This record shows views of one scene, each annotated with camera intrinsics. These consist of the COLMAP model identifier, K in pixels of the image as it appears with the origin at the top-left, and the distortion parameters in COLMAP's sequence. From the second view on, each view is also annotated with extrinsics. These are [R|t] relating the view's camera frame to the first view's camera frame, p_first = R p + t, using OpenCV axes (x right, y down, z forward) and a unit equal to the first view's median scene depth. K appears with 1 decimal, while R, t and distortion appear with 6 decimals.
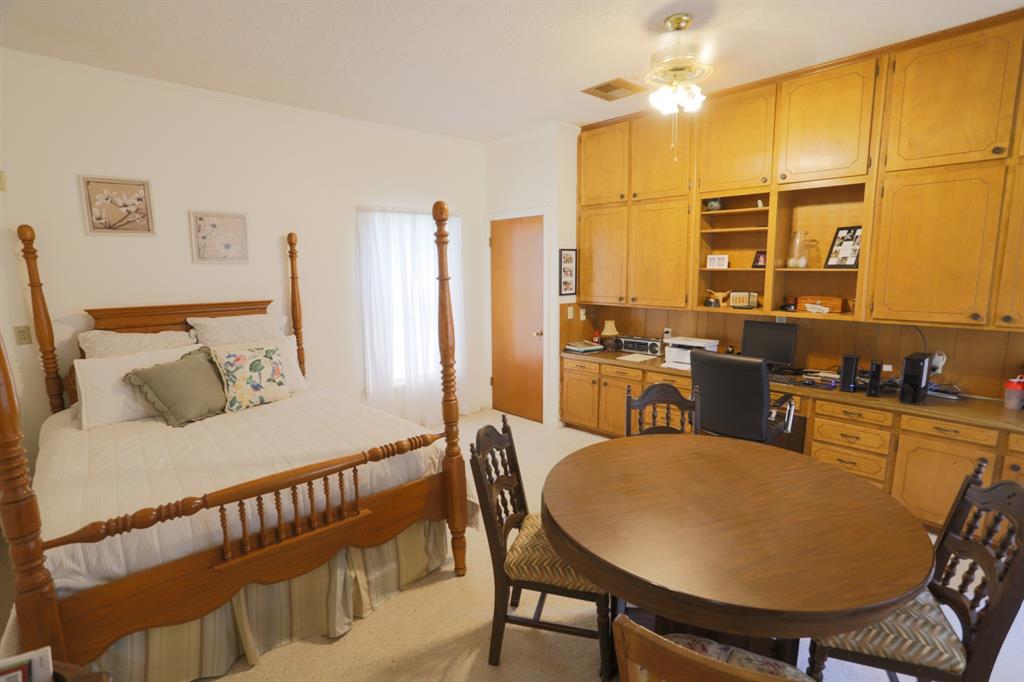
lens RADIAL K [[513.0, 0, 506.2], [0, 513.0, 340.0], [0, 0, 1]] dist [-0.006731, 0.000765]
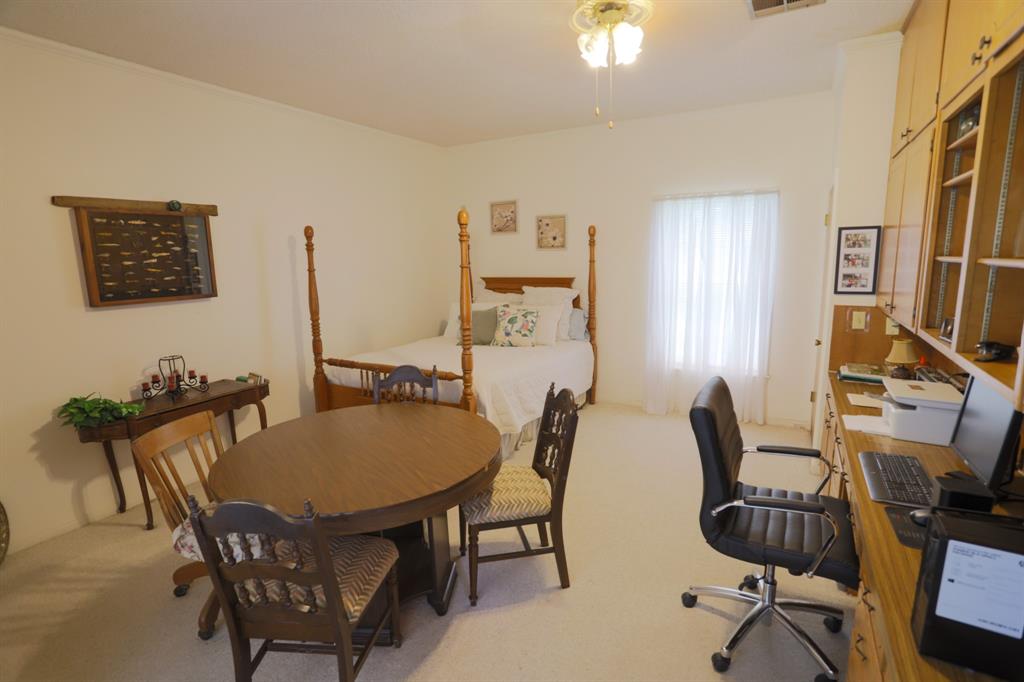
lens RADIAL K [[513.0, 0, 505.2], [0, 513.0, 342.0], [0, 0, 1]] dist [-0.006731, 0.000765]
pose [[0.303994, 0.167233, -0.937881, 0.856852], [-0.121671, 0.983226, 0.135881, -0.081904], [0.944872, 0.072806, 0.319242, 0.461679]]
